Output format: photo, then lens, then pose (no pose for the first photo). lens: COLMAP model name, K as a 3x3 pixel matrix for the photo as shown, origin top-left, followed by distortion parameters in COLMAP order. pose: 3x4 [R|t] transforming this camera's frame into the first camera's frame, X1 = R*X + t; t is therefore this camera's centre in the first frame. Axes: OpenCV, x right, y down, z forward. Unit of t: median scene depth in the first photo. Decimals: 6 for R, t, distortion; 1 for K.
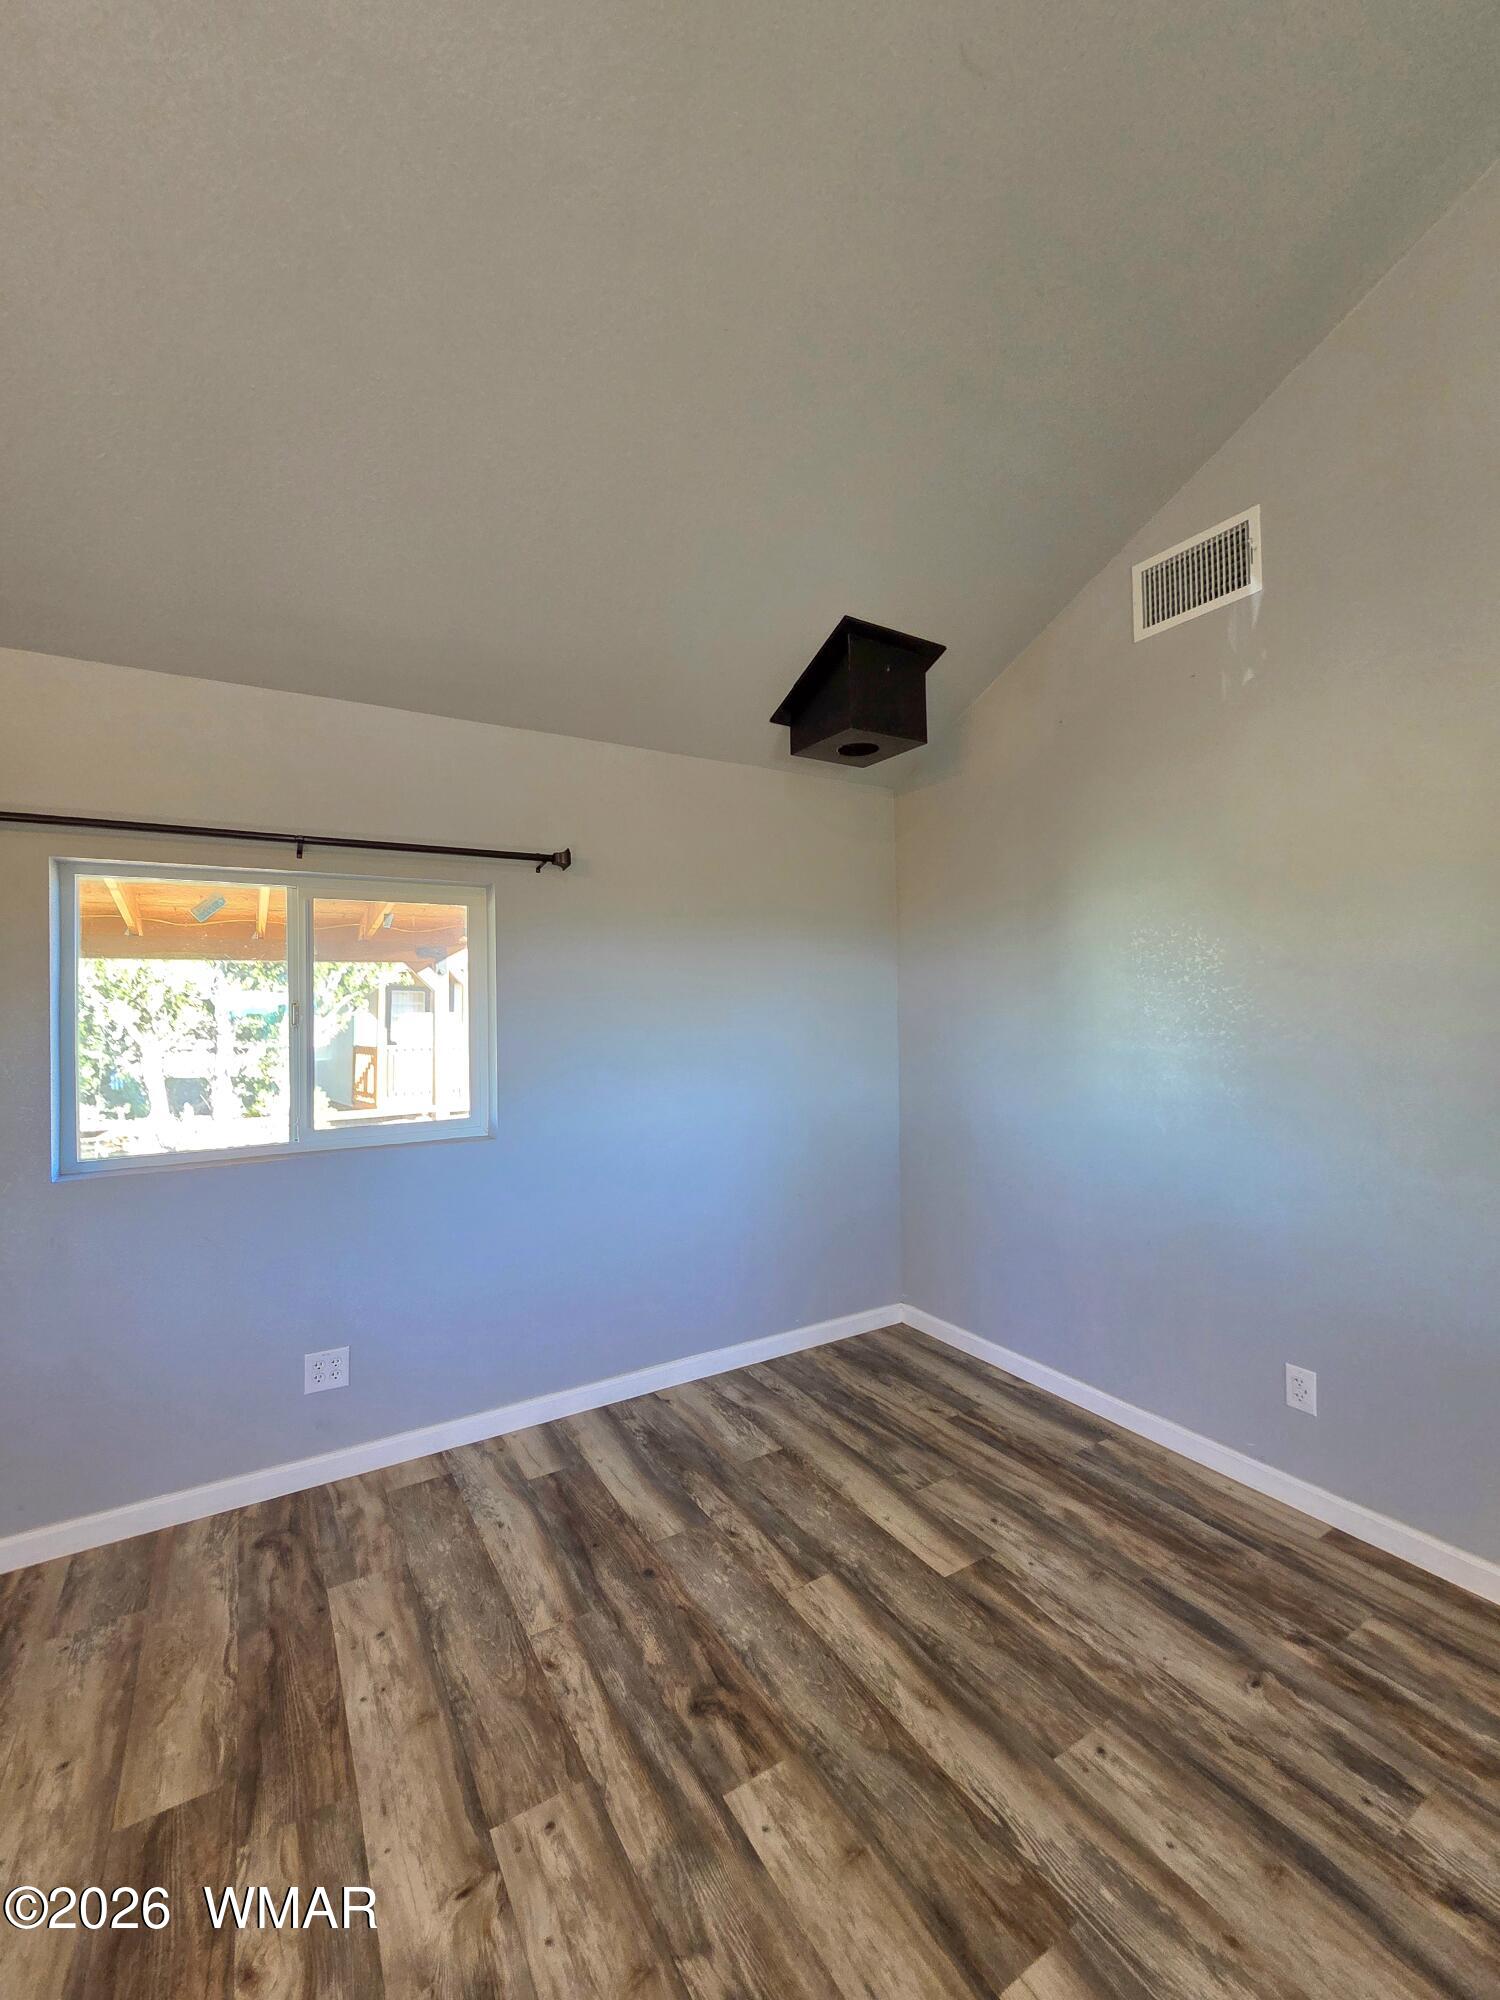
lens RADIAL K [[823.3, 0, 750.0], [0, 823.3, 1000.0], [0, 0, 1]] dist [0.000125, -0.000172]
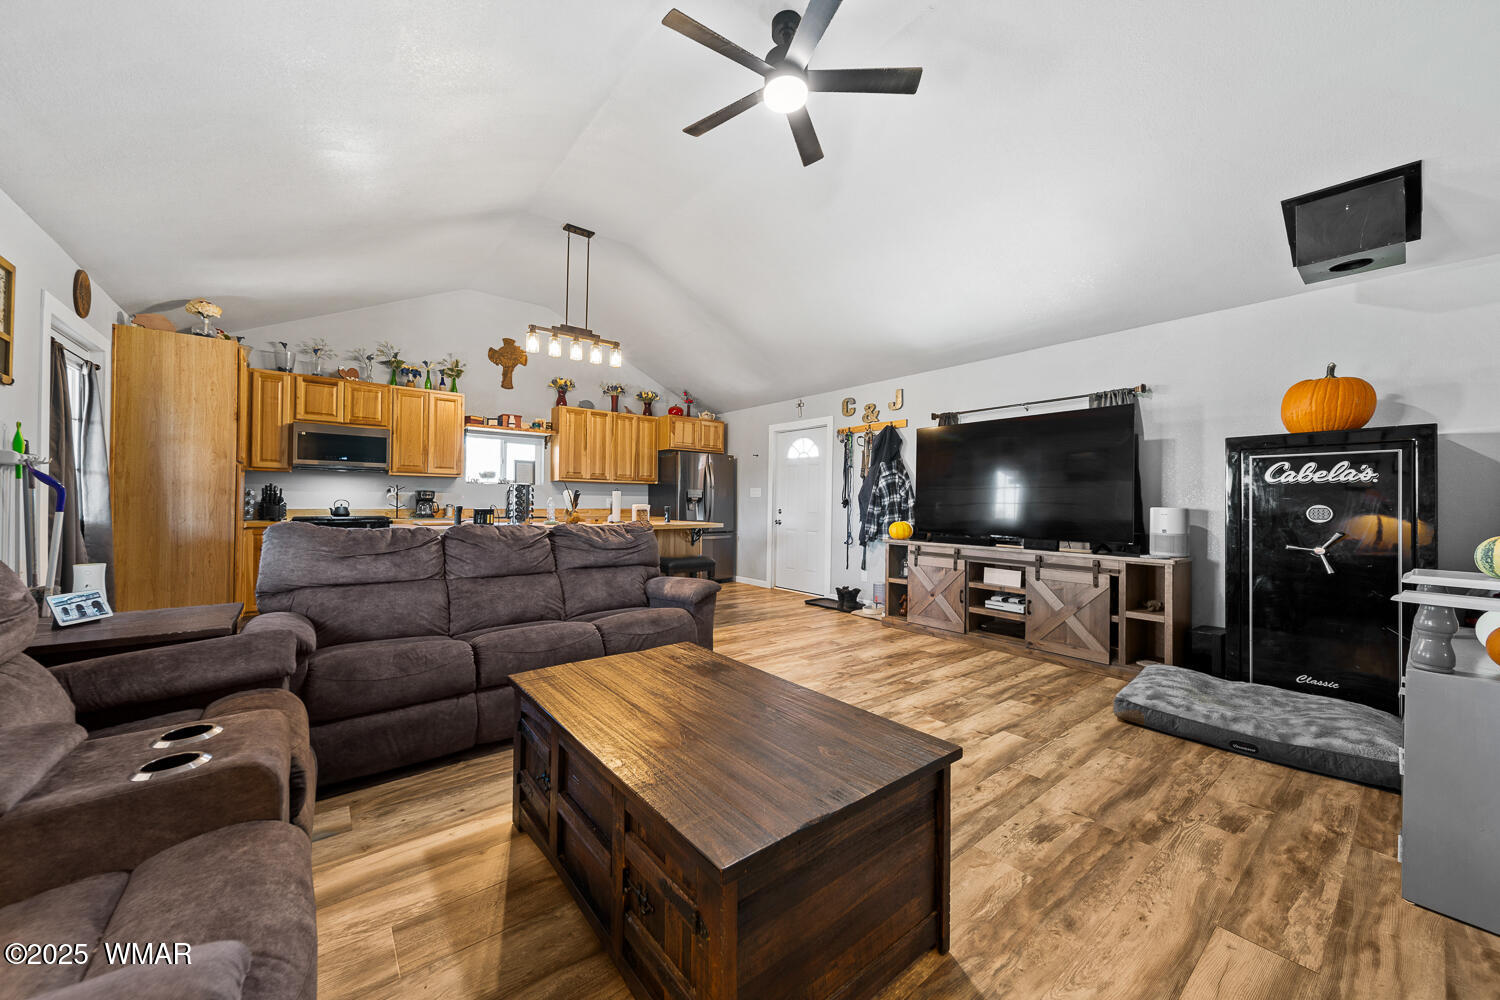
lens RADIAL K [[539.7, 0, 737.1], [0, 539.7, 497.2], [0, 0, 1]] dist [0.012923, -0.004092]
pose [[0.120425, 0.005206, -0.992709, 1.590750], [-0.003350, 0.999983, 0.004837, 0.152050], [0.992717, 0.002743, 0.120441, -0.247399]]
